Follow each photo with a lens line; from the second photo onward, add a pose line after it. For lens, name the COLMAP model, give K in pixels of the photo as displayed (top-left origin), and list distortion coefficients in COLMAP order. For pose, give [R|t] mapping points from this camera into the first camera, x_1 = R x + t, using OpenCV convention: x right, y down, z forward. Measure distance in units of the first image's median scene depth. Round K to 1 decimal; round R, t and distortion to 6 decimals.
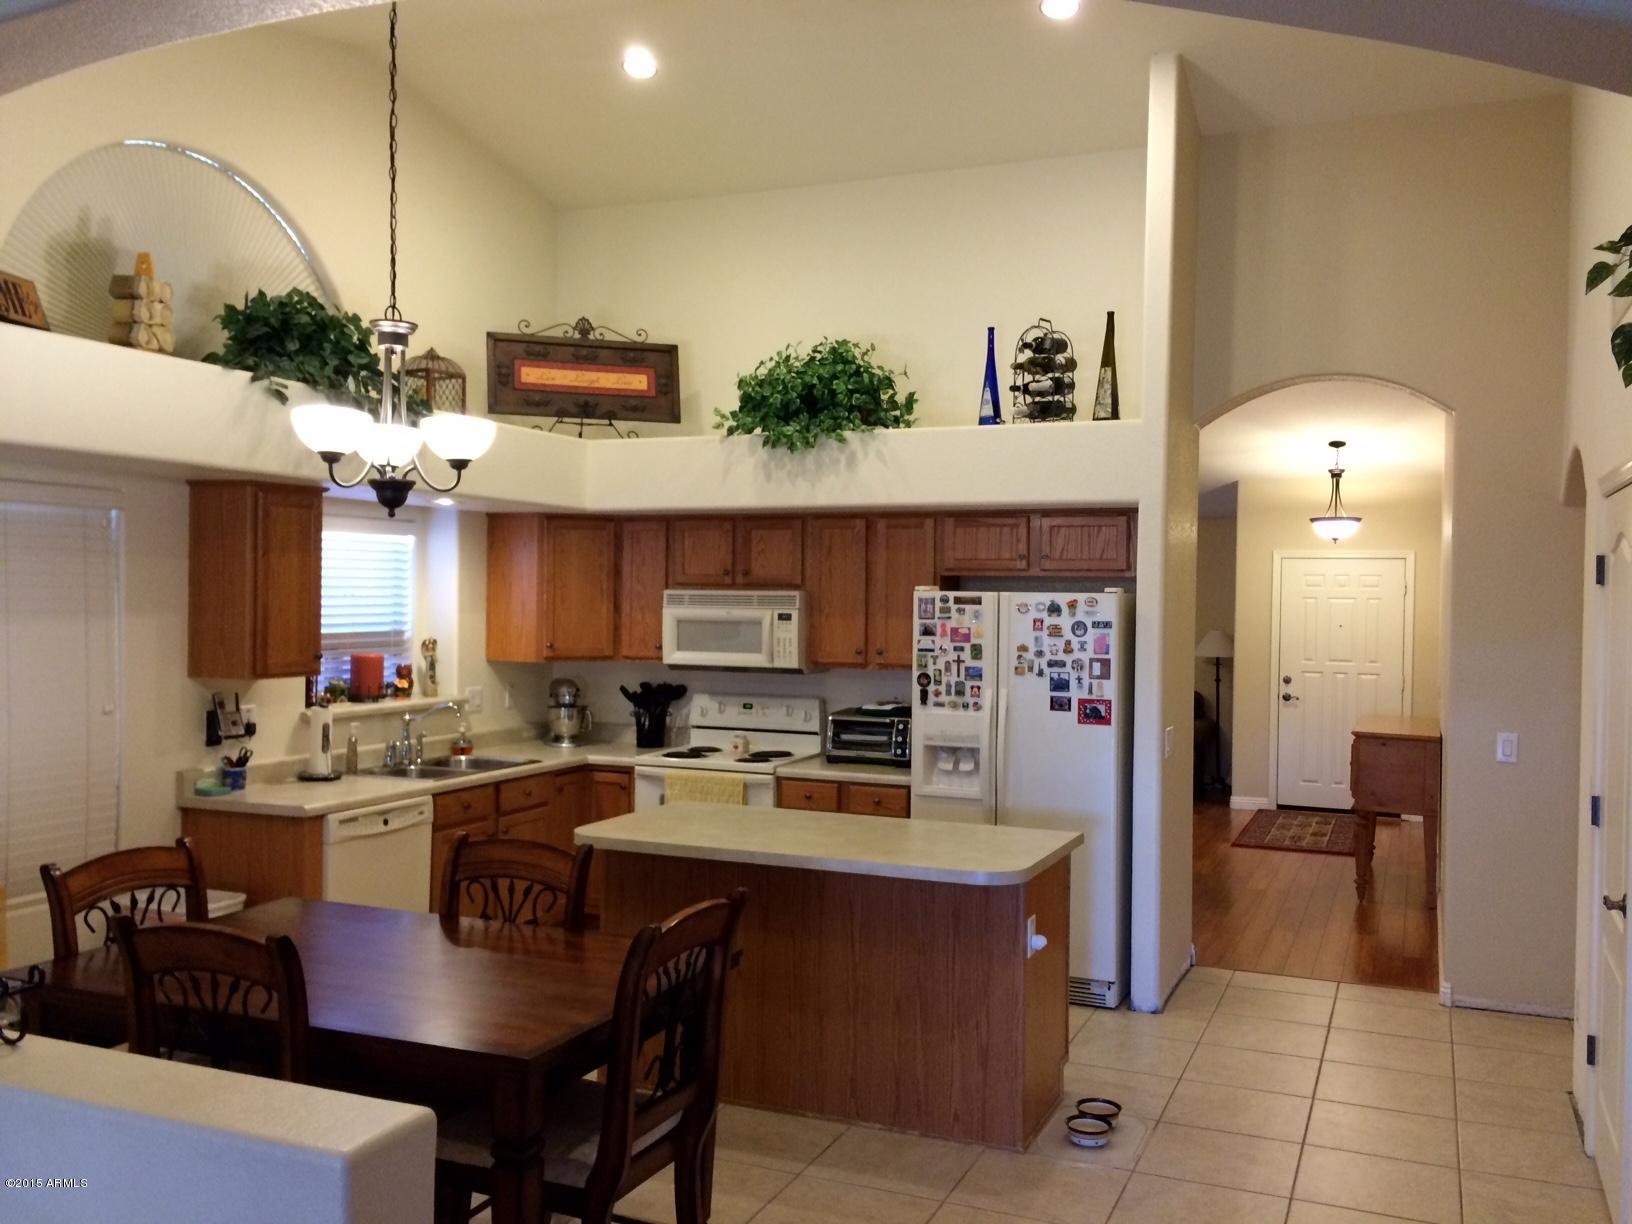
lens RADIAL K [[1405.8, 0, 816.0], [0, 1405.8, 612.0], [0, 0, 1]] dist [0.019416, 0.003570]
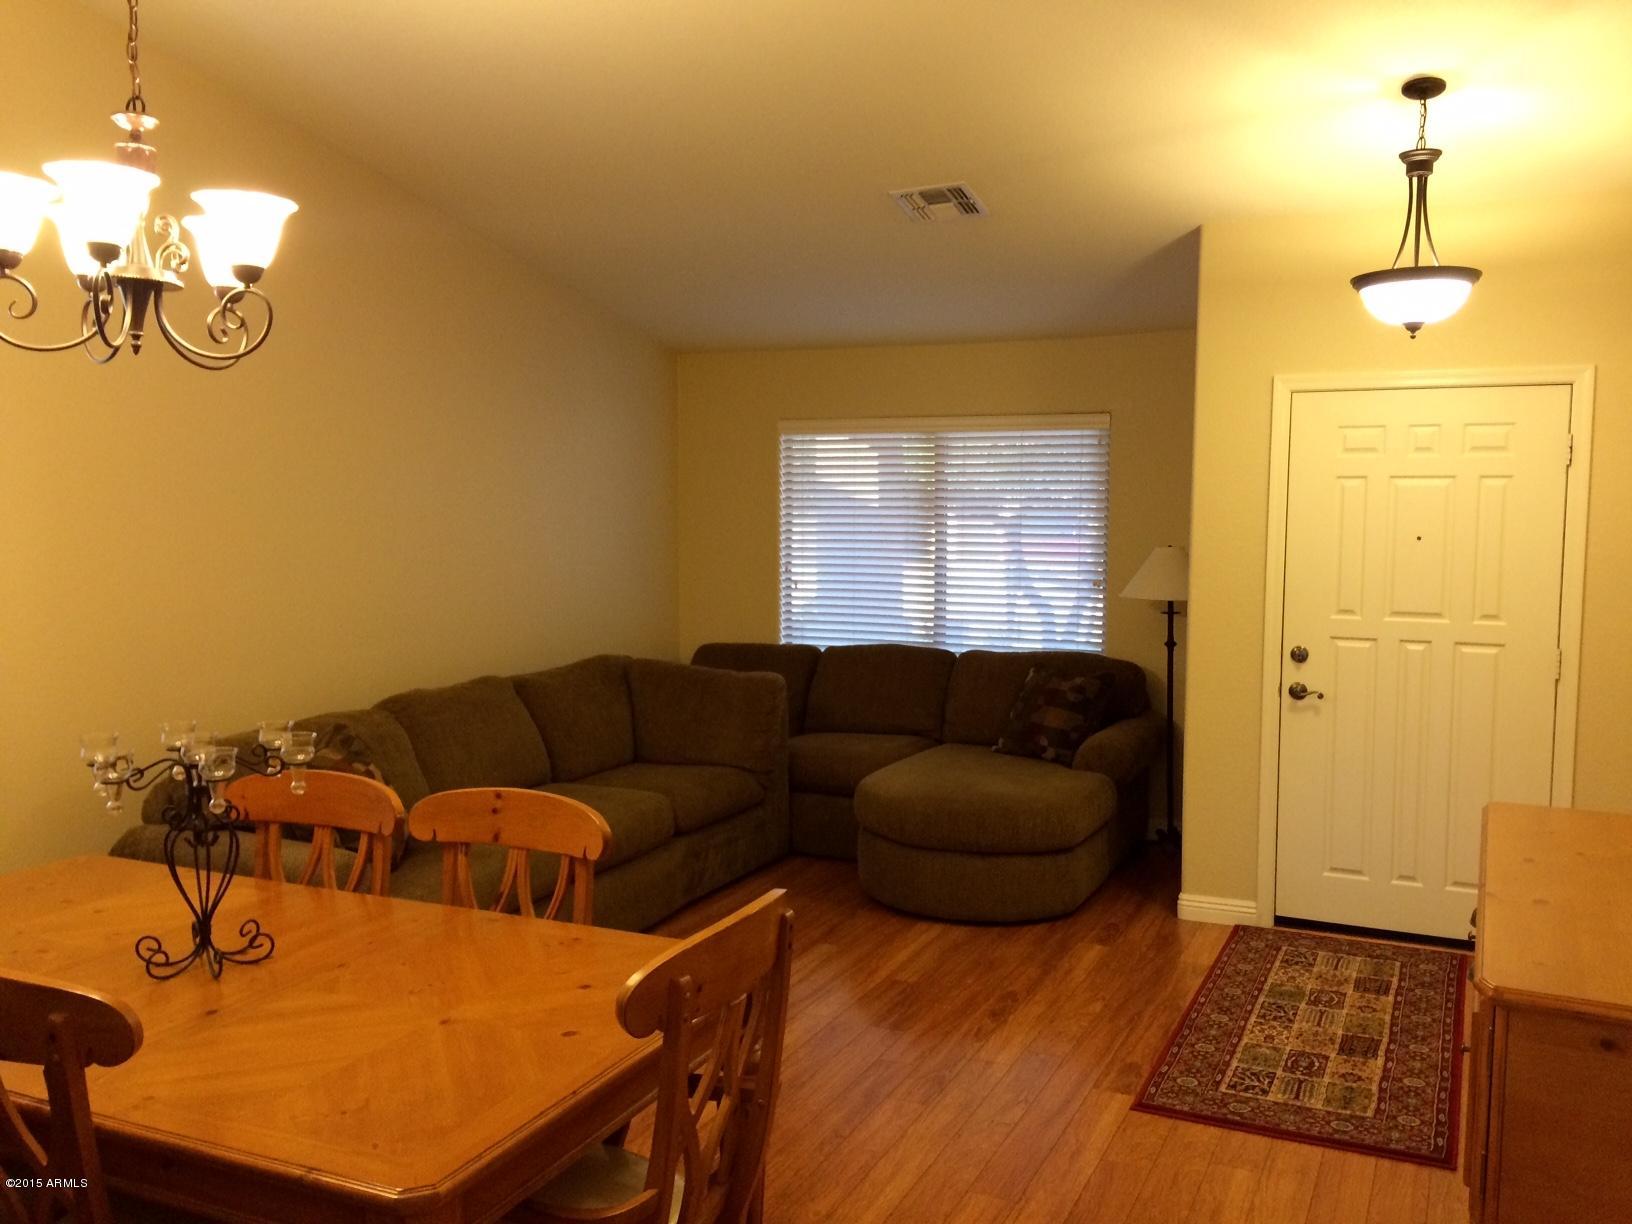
lens RADIAL K [[1413.5, 0, 829.1], [0, 1413.5, 614.6], [0, 0, 1]] dist [-0.000074, -0.002334]
pose [[0.999822, -0.005042, -0.018156, 0.188709], [0.006076, 0.998335, 0.057353, 0.007814], [0.017836, -0.057453, 0.998189, 0.535562]]
